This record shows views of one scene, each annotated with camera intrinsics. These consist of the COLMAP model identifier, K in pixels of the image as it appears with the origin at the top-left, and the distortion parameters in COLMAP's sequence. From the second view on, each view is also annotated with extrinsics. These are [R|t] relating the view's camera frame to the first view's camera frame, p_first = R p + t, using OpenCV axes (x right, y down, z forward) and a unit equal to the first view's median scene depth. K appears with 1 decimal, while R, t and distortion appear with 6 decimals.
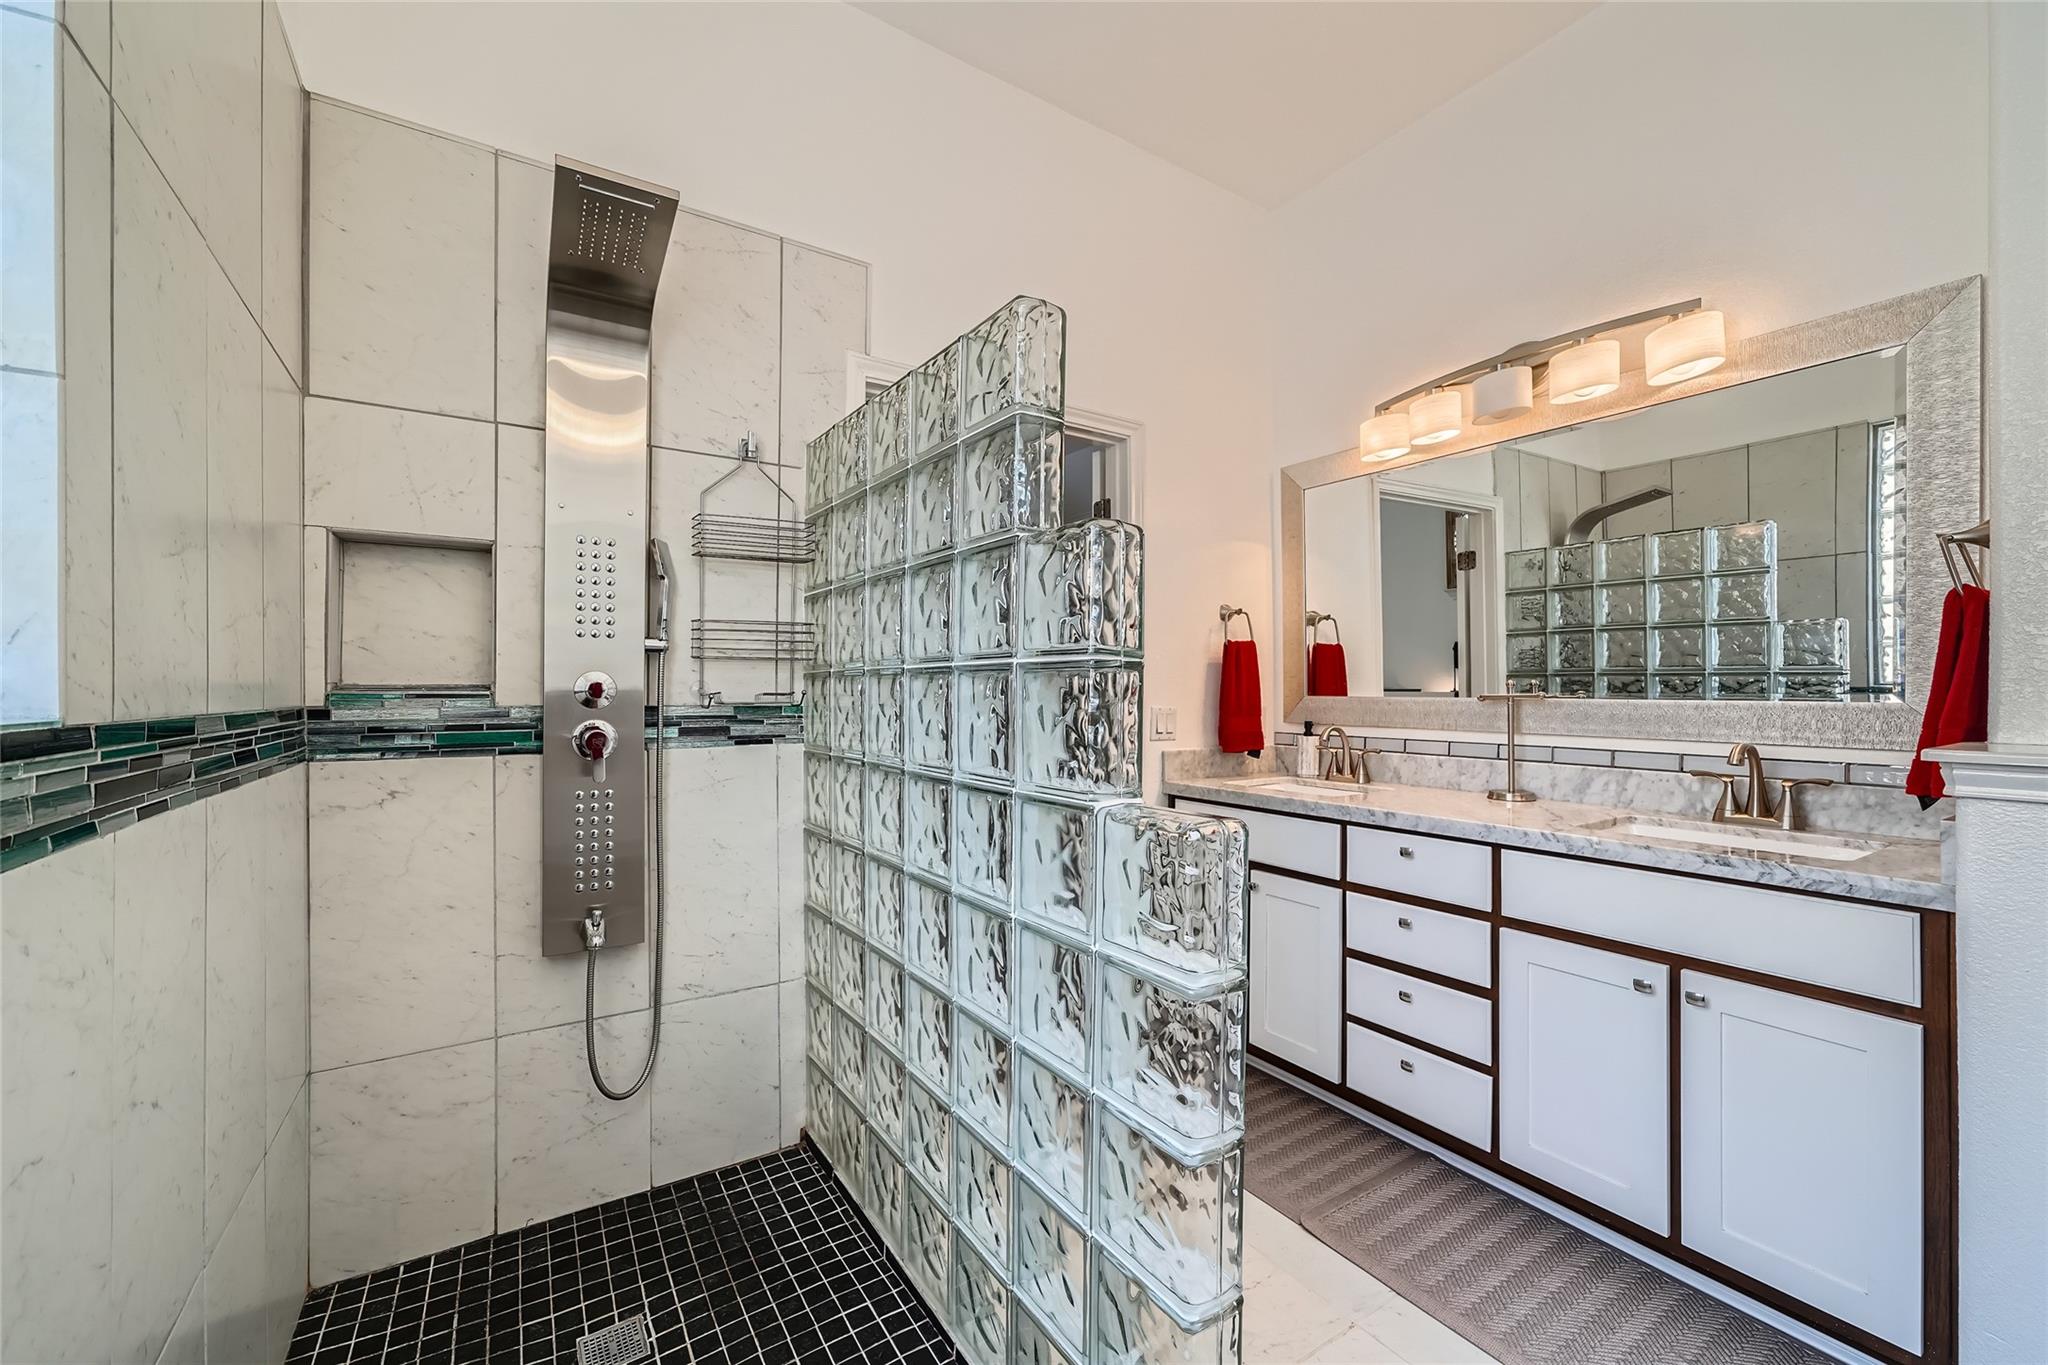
lens RADIAL K [[830.0, 0, 1017.3], [0, 830.0, 689.2], [0, 0, 1]] dist [-0.006226, 0.005933]
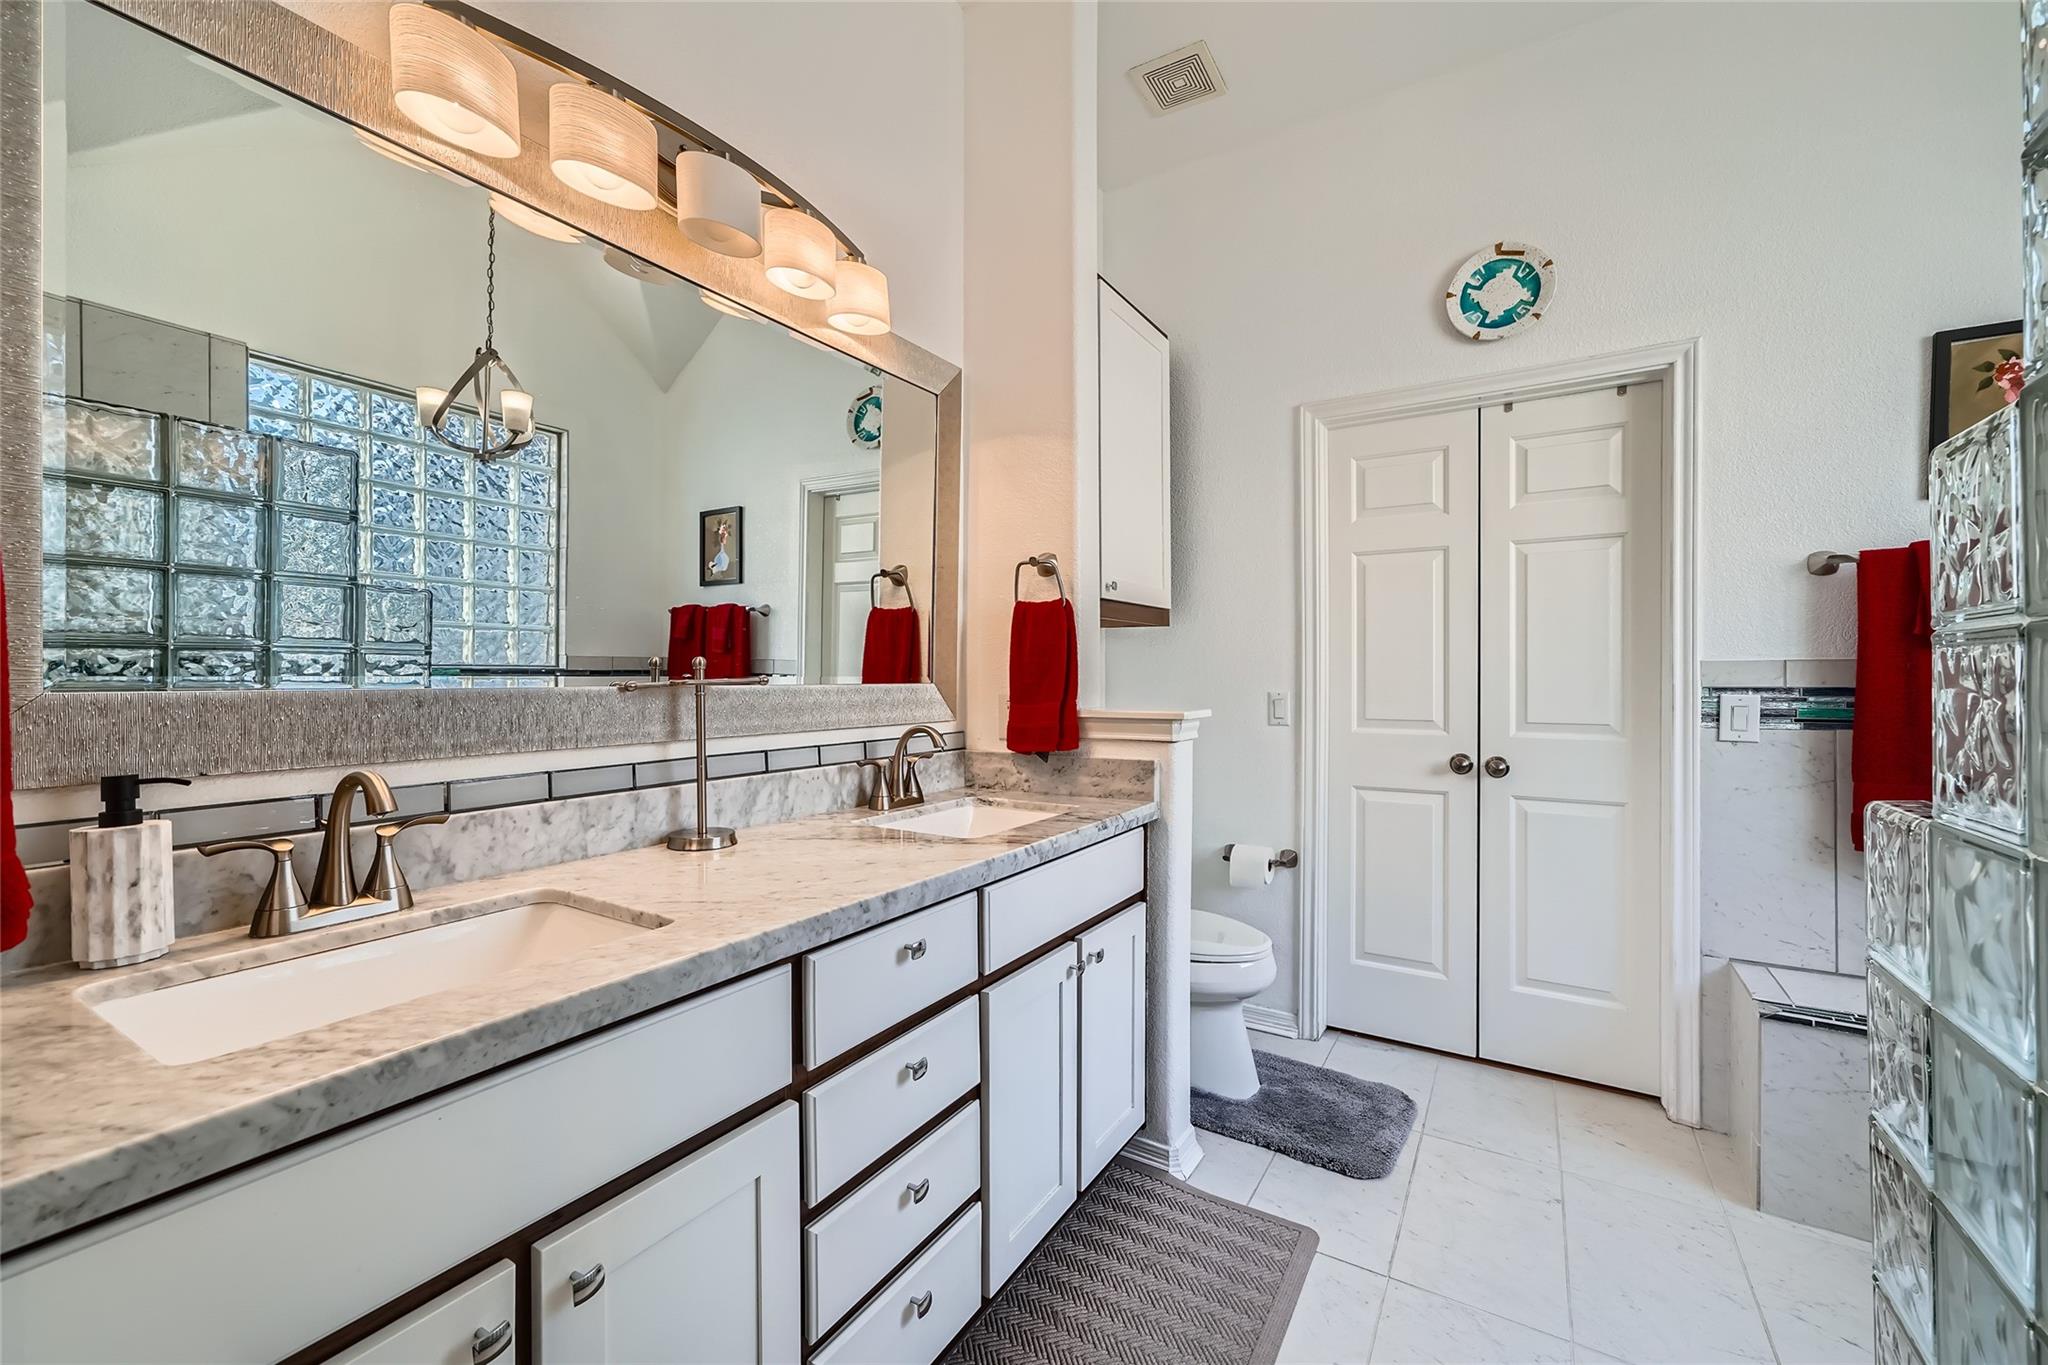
lens RADIAL K [[830.0, 0, 1011.9], [0, 830.0, 679.4], [0, 0, 1]] dist [-0.006226, 0.005933]
pose [[-0.419590, -0.000829, 0.907713, -0.084328], [0.005264, 0.999981, 0.003346, 0.005612], [-0.907699, 0.006183, -0.419577, 1.110436]]
